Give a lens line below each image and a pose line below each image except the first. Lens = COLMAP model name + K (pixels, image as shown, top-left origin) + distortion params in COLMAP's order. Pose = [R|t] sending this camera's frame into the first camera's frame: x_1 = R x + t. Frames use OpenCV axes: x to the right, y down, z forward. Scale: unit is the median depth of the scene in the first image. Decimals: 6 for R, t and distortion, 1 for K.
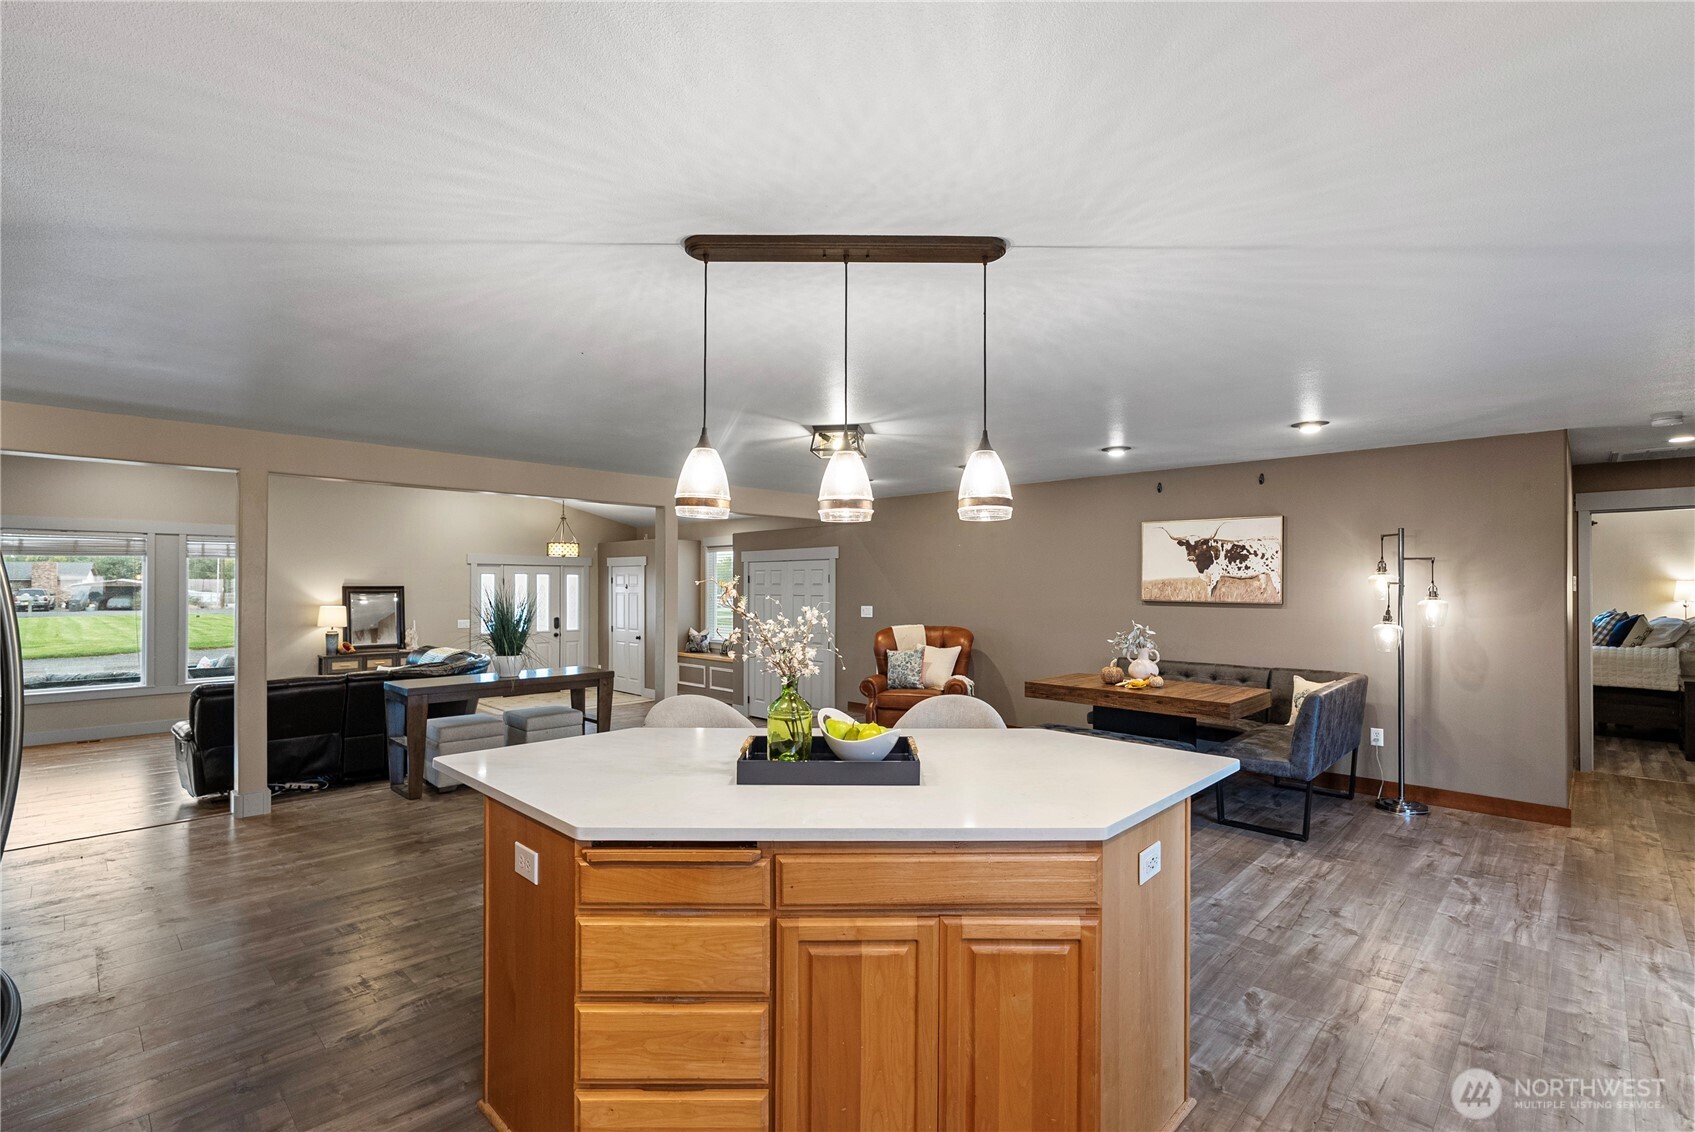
lens RADIAL K [[773.3, 0, 856.4], [0, 773.3, 575.9], [0, 0, 1]] dist [-0.008893, 0.003387]
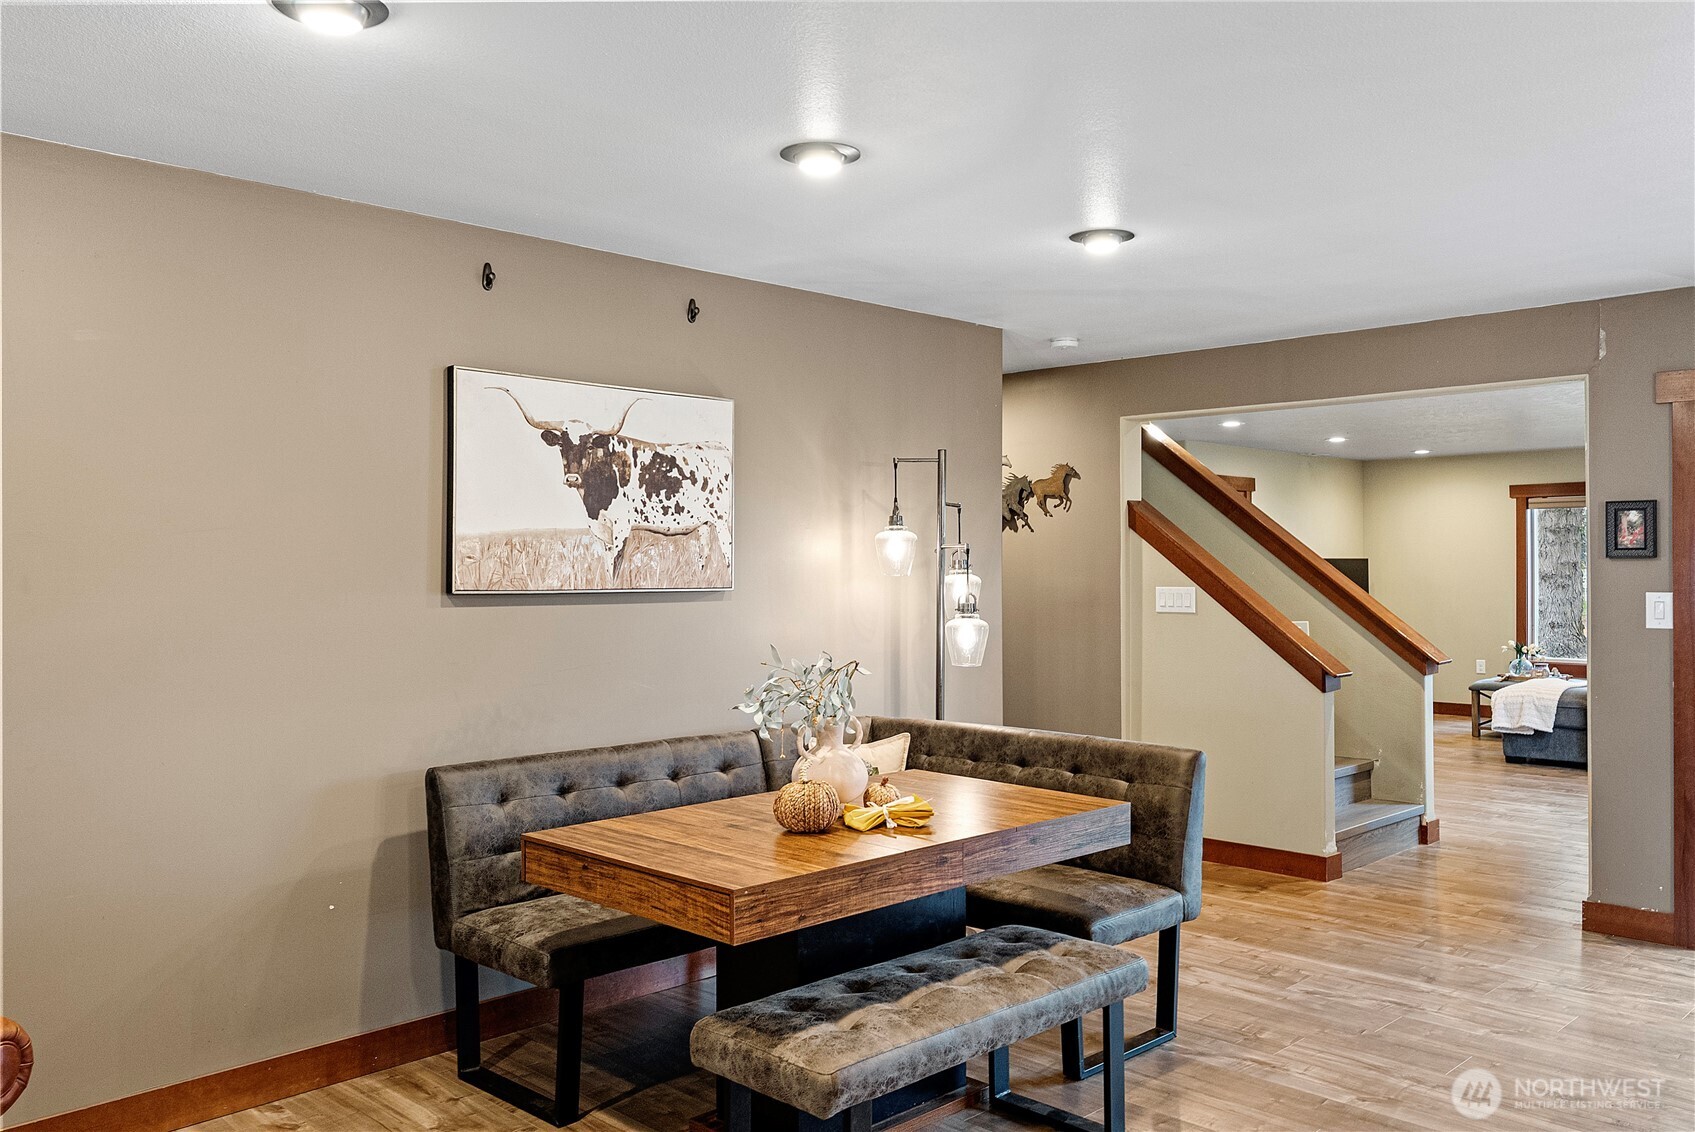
lens RADIAL K [[1337.4, 0, 846.3], [0, 1337.4, 563.7], [0, 0, 1]] dist [-0.000529, -0.002161]
pose [[0.023811, -0.002442, 0.999713, -0.234228], [-0.006718, 0.999974, 0.002602, 0.016898], [-0.999694, -0.006778, 0.023794, 0.863698]]
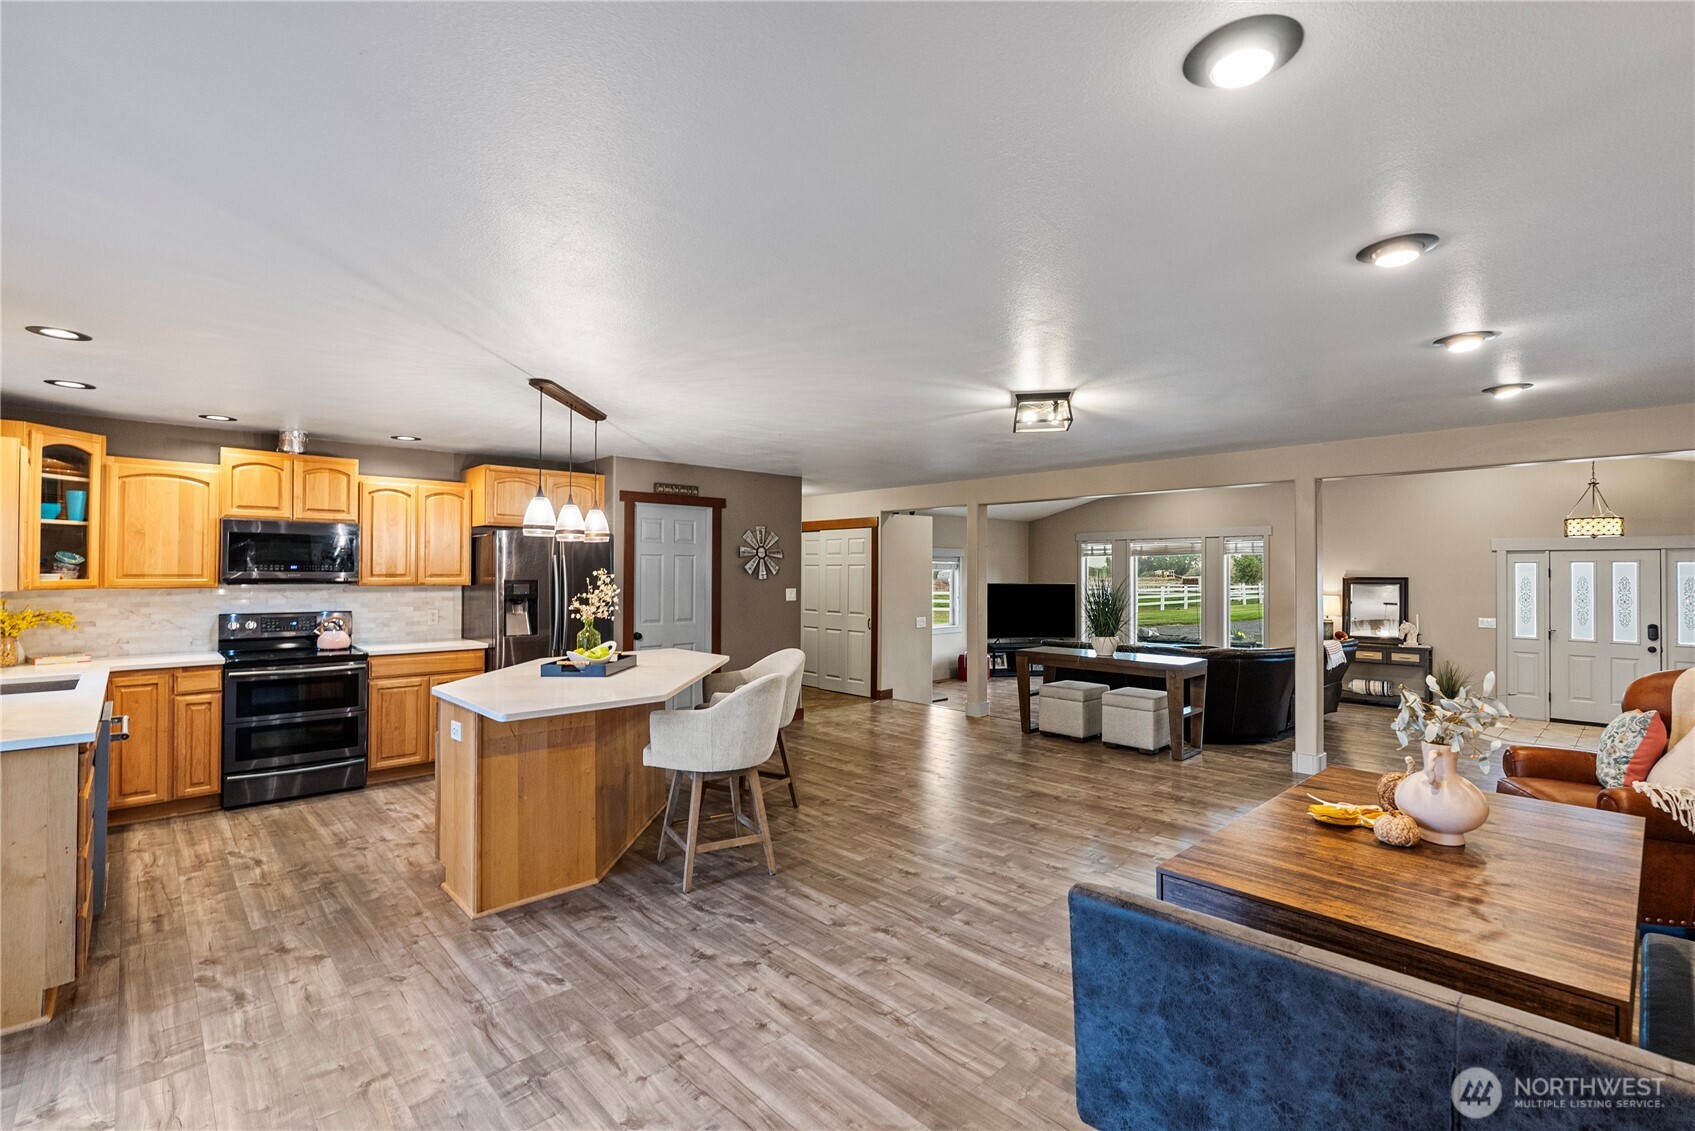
lens RADIAL K [[773.3, 0, 845.6], [0, 773.3, 561.4], [0, 0, 1]] dist [-0.008893, 0.003387]
pose [[-0.058442, -0.015863, -0.998165, 0.684466], [0.007112, 0.999842, -0.016307, 0.007154], [0.998265, -0.008052, -0.058320, 0.653433]]
